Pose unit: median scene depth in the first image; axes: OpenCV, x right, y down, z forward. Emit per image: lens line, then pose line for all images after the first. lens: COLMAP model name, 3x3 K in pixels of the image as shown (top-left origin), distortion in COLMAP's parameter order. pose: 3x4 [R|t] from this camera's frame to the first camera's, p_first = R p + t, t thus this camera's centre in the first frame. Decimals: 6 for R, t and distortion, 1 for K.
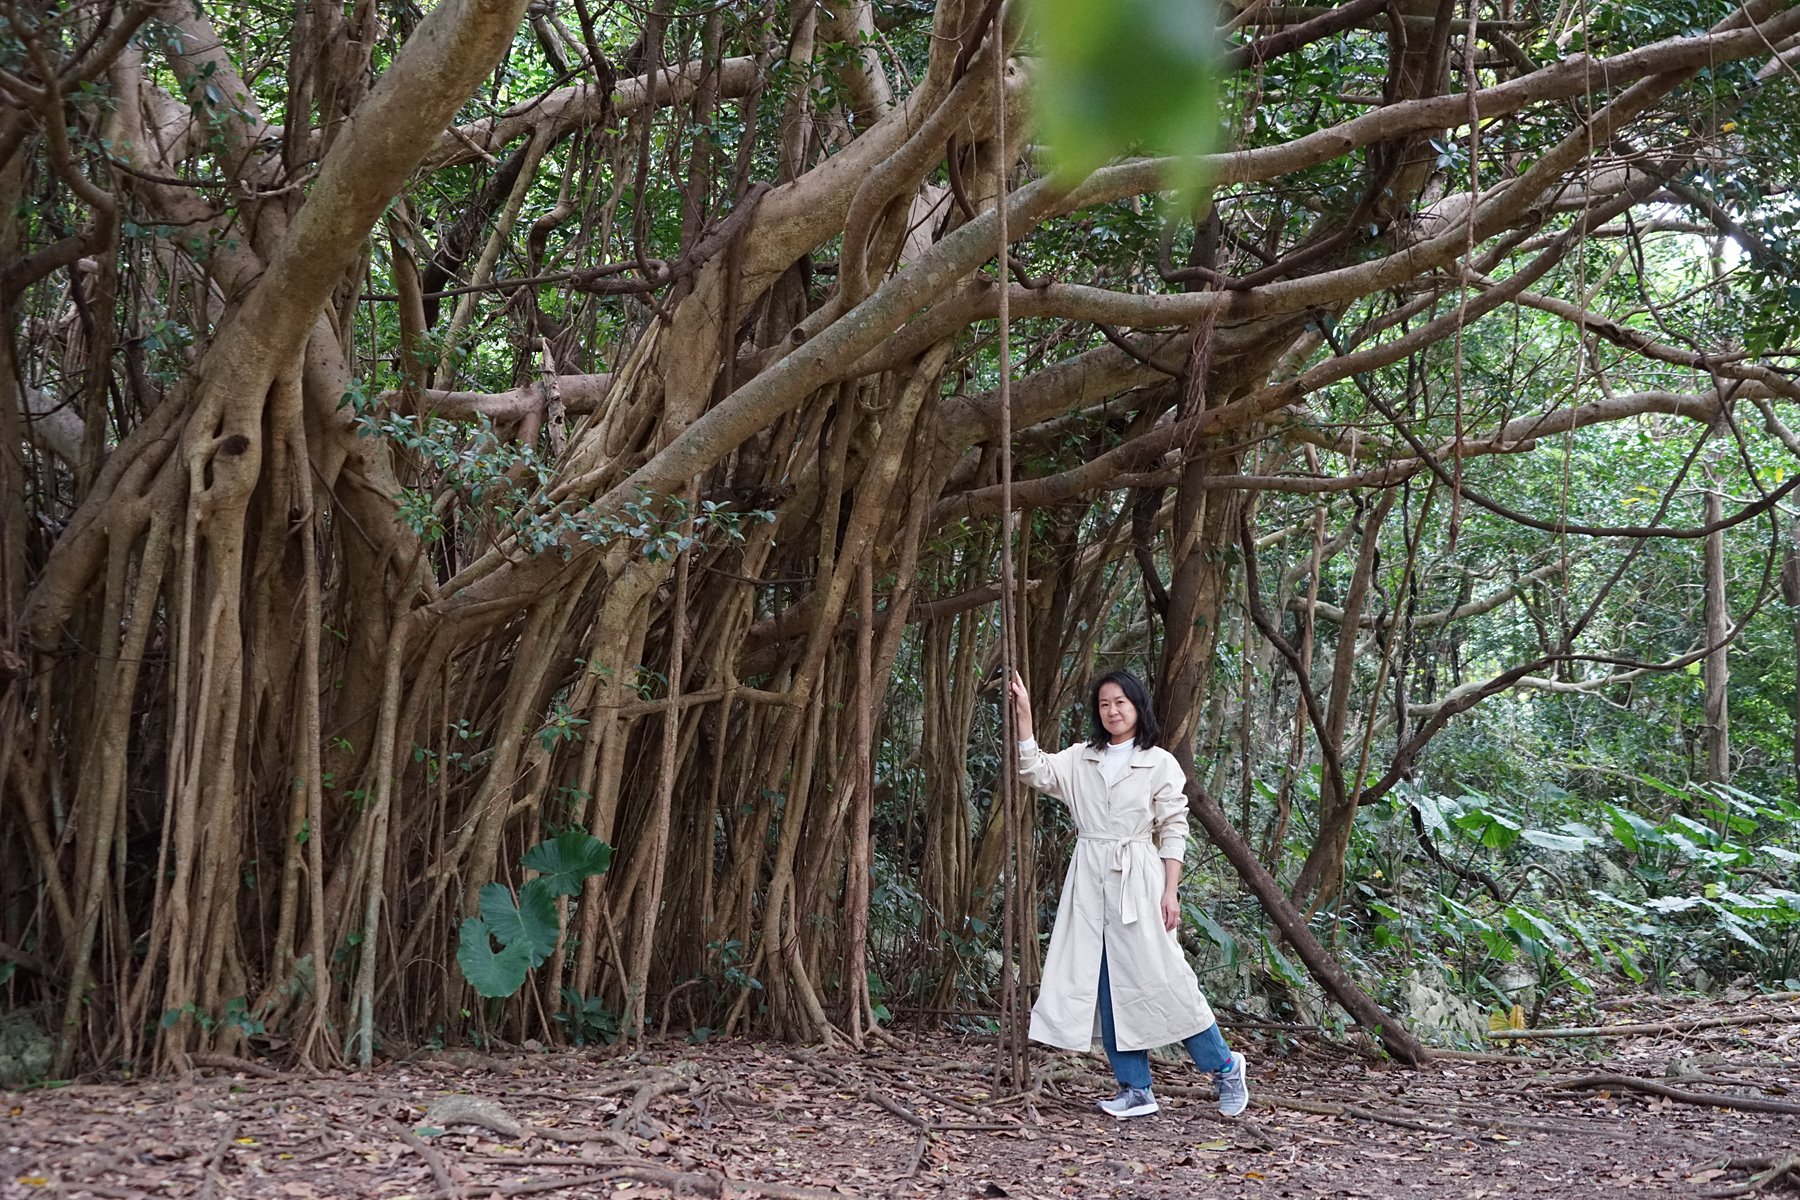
lens RADIAL K [[2597.0, 0, 901.7], [0, 2597.0, 615.4], [0, 0, 1]] dist [0.026513, 0.000000]
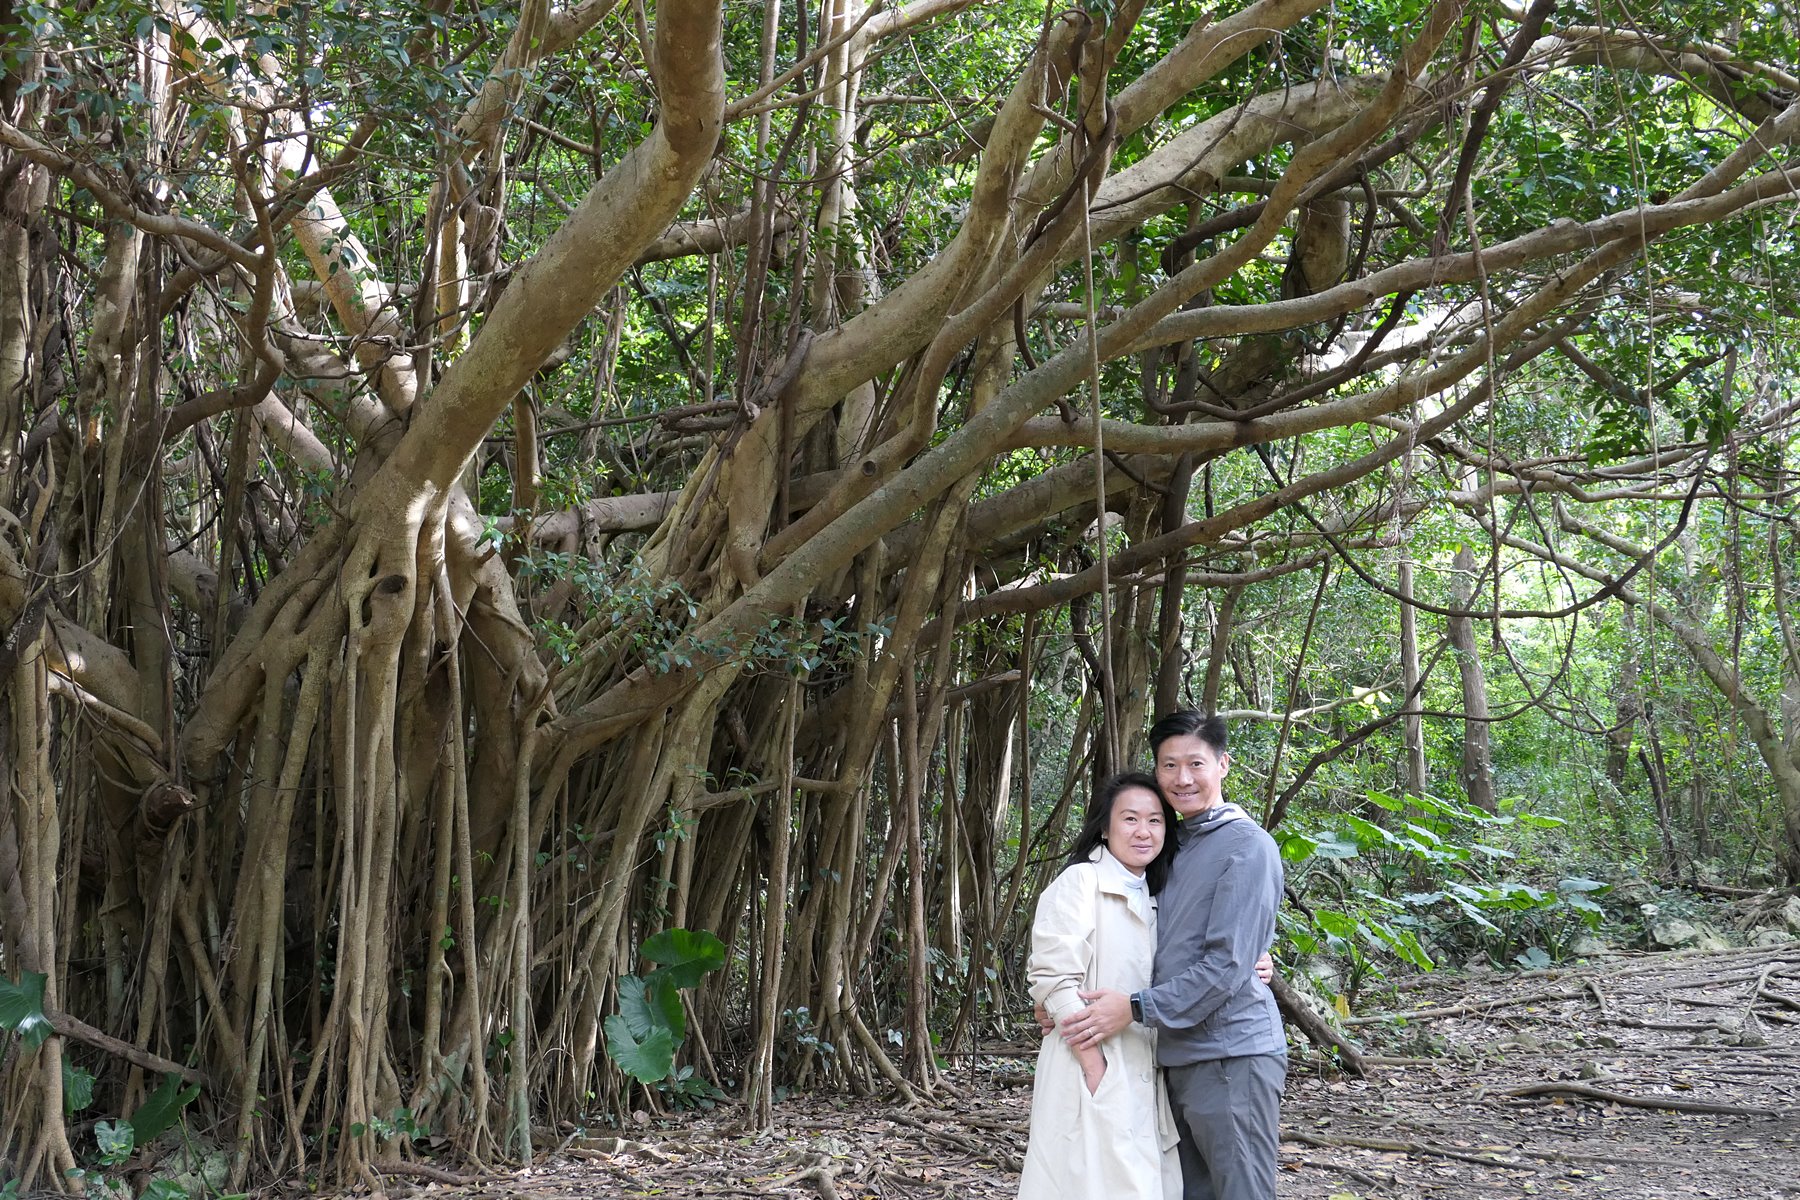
lens RADIAL K [[2044.6, 0, 913.5], [0, 2044.6, 612.8], [0, 0, 1]] dist [-0.001601, 0.000000]
pose [[0.990500, -0.026203, 0.134993, -0.149993], [0.028836, 0.999429, -0.017587, -0.030973], [-0.134455, 0.021313, 0.990690, 0.135023]]
